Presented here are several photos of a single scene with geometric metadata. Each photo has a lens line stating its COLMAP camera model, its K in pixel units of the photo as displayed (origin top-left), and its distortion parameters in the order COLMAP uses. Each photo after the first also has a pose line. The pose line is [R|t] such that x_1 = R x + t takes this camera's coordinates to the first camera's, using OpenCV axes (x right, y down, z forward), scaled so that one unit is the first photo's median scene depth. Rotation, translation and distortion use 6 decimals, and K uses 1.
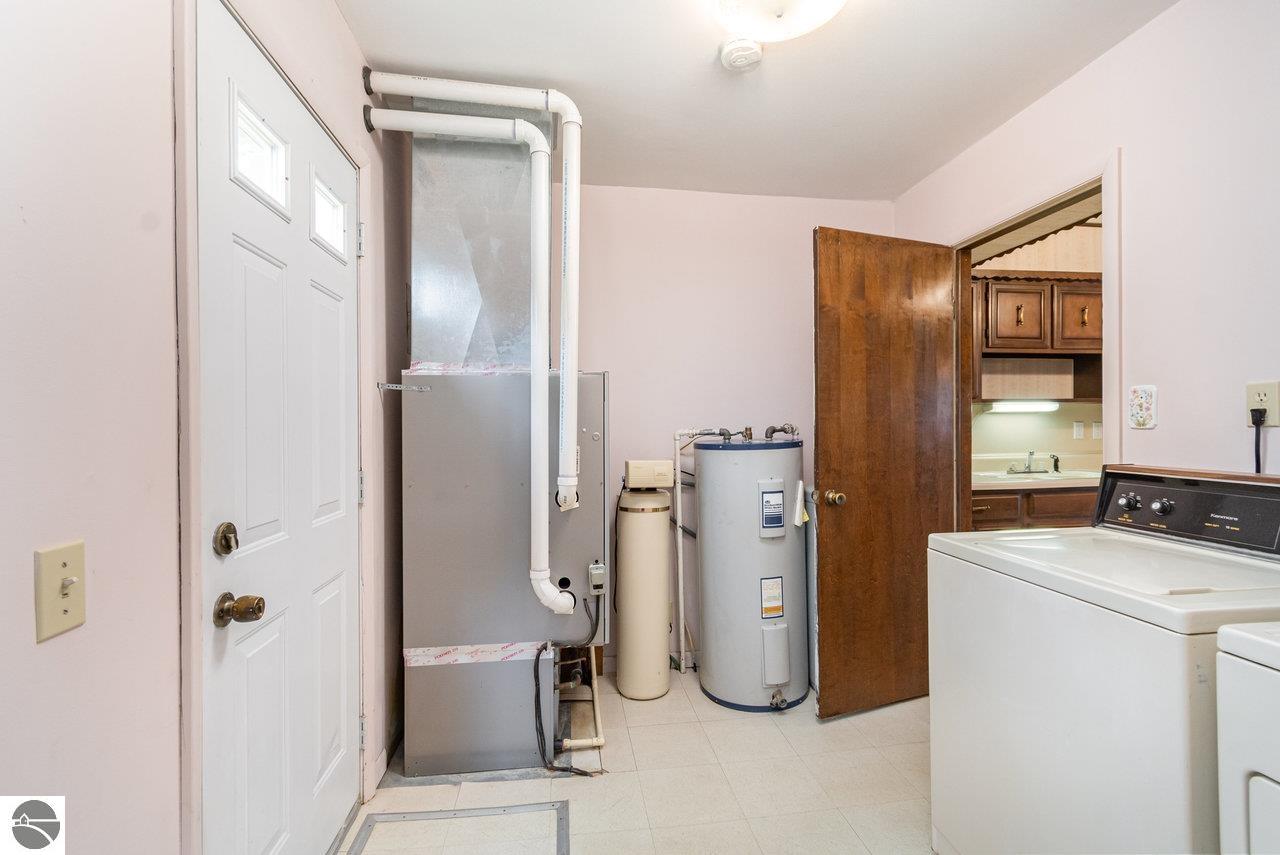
lens RADIAL K [[568.3, 0, 637.4], [0, 568.3, 432.8], [0, 0, 1]] dist [-0.000314, 0.001260]
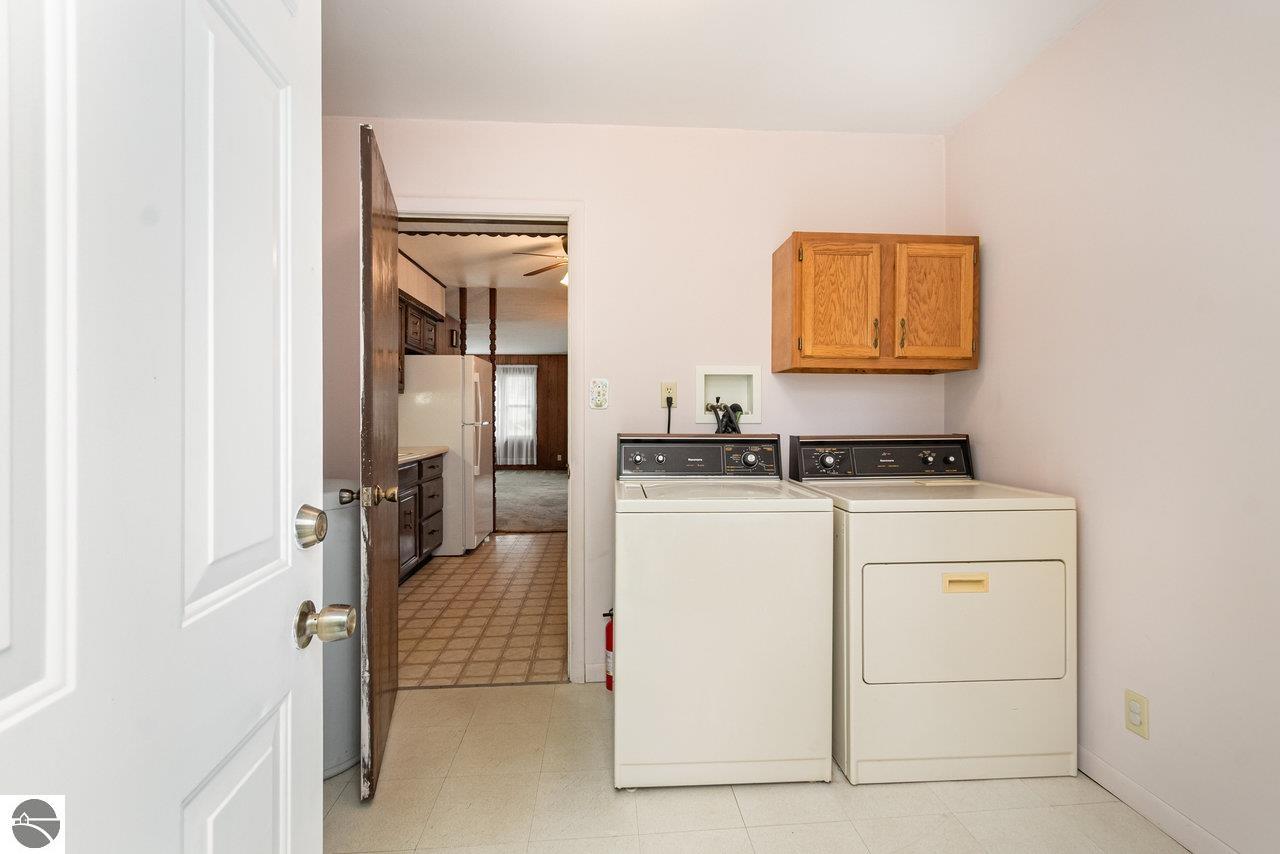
lens RADIAL K [[576.8, 0, 633.1], [0, 576.8, 419.5], [0, 0, 1]] dist [0.003984, 0.000725]
pose [[0.082823, 0.004605, 0.996554, -0.267670], [0.007604, 0.999957, -0.005253, 0.013762], [-0.996535, 0.008013, 0.082784, 0.399818]]
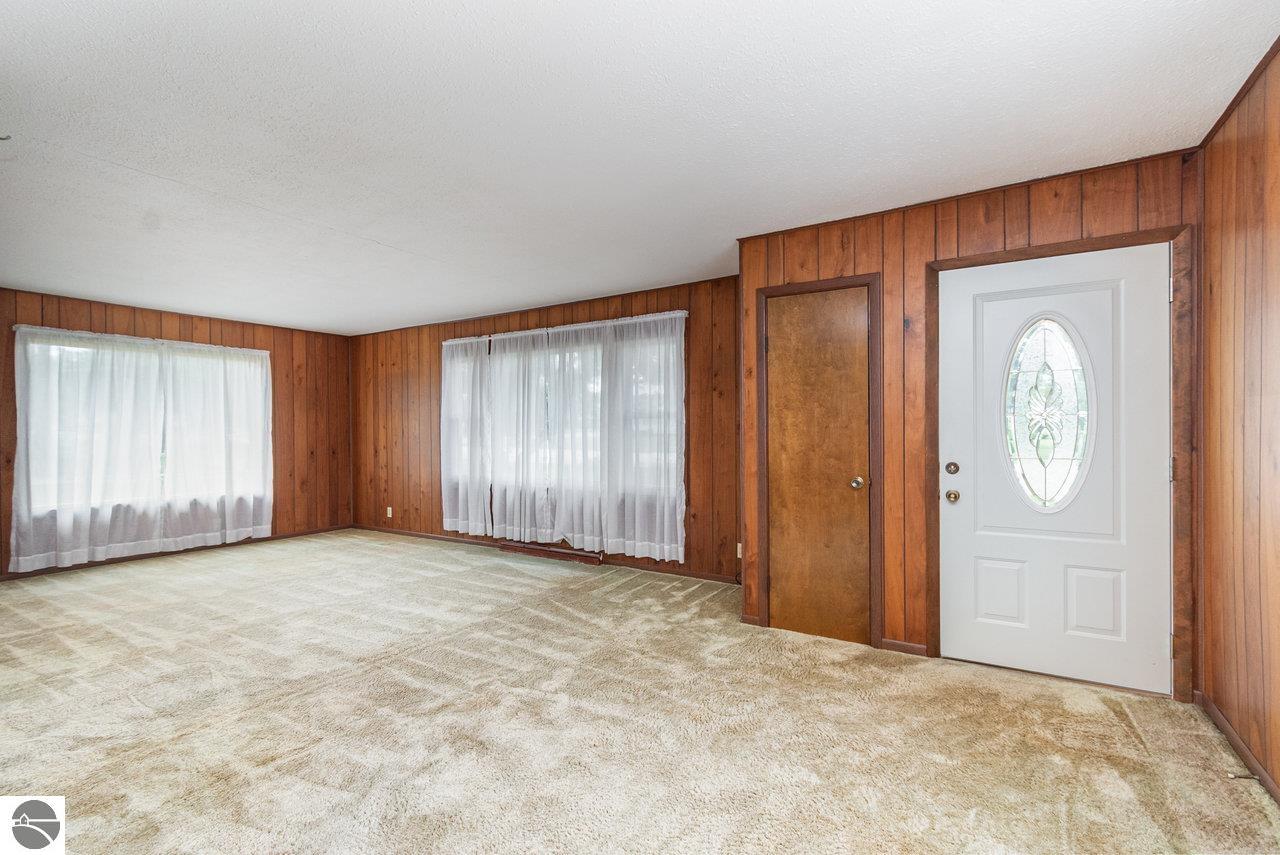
lens RADIAL K [[568.3, 0, 644.2], [0, 568.3, 429.9], [0, 0, 1]] dist [-0.000314, 0.001260]
pose [[0.633824, 0.006460, 0.773450, 1.990404], [0.005327, 0.999905, -0.012717, -0.035749], [-0.773459, 0.012181, 0.633729, 0.480988]]
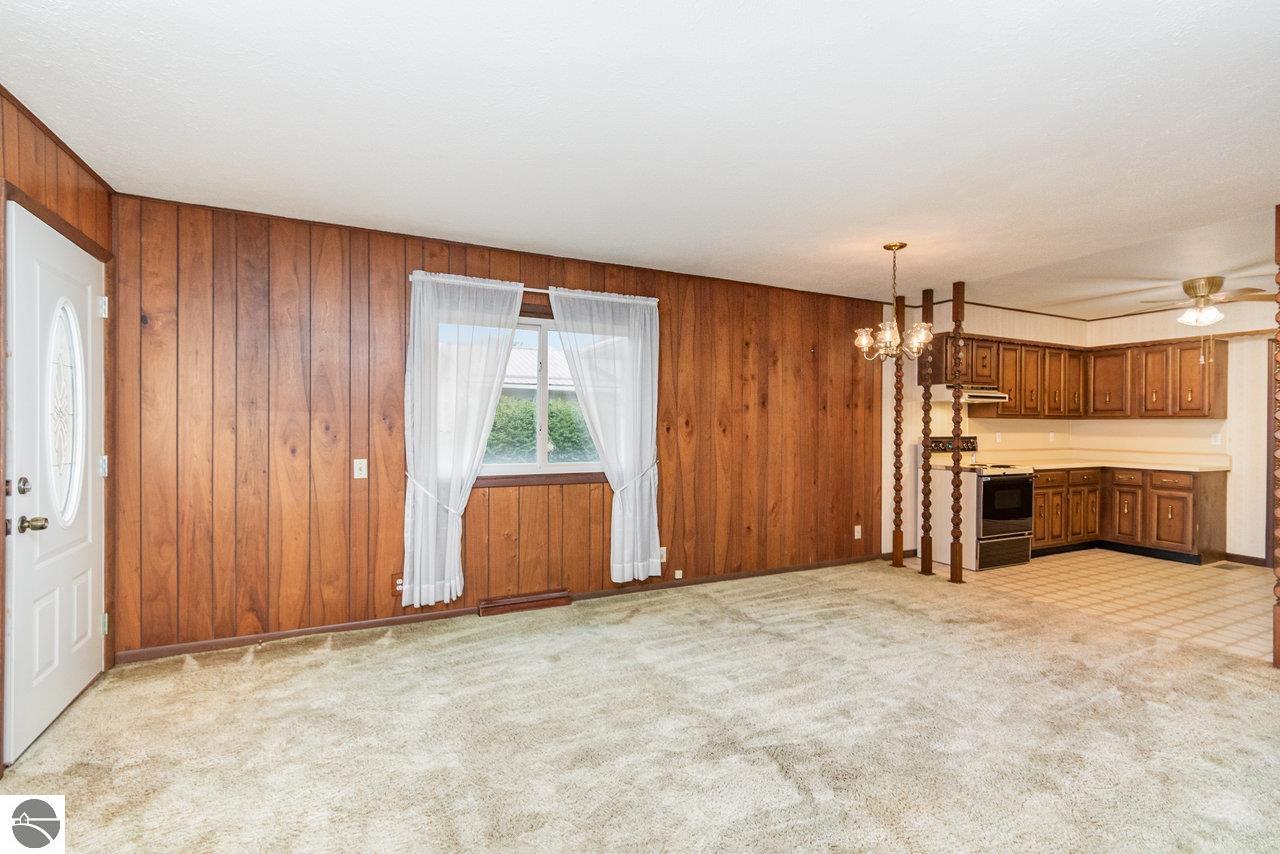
lens RADIAL K [[576.8, 0, 644.4], [0, 576.8, 430.3], [0, 0, 1]] dist [0.003984, 0.000725]
pose [[-0.948133, 0.008636, -0.317757, 2.509277], [0.003664, 0.999861, 0.016240, -0.052247], [0.317853, 0.014233, -0.948033, 1.444786]]
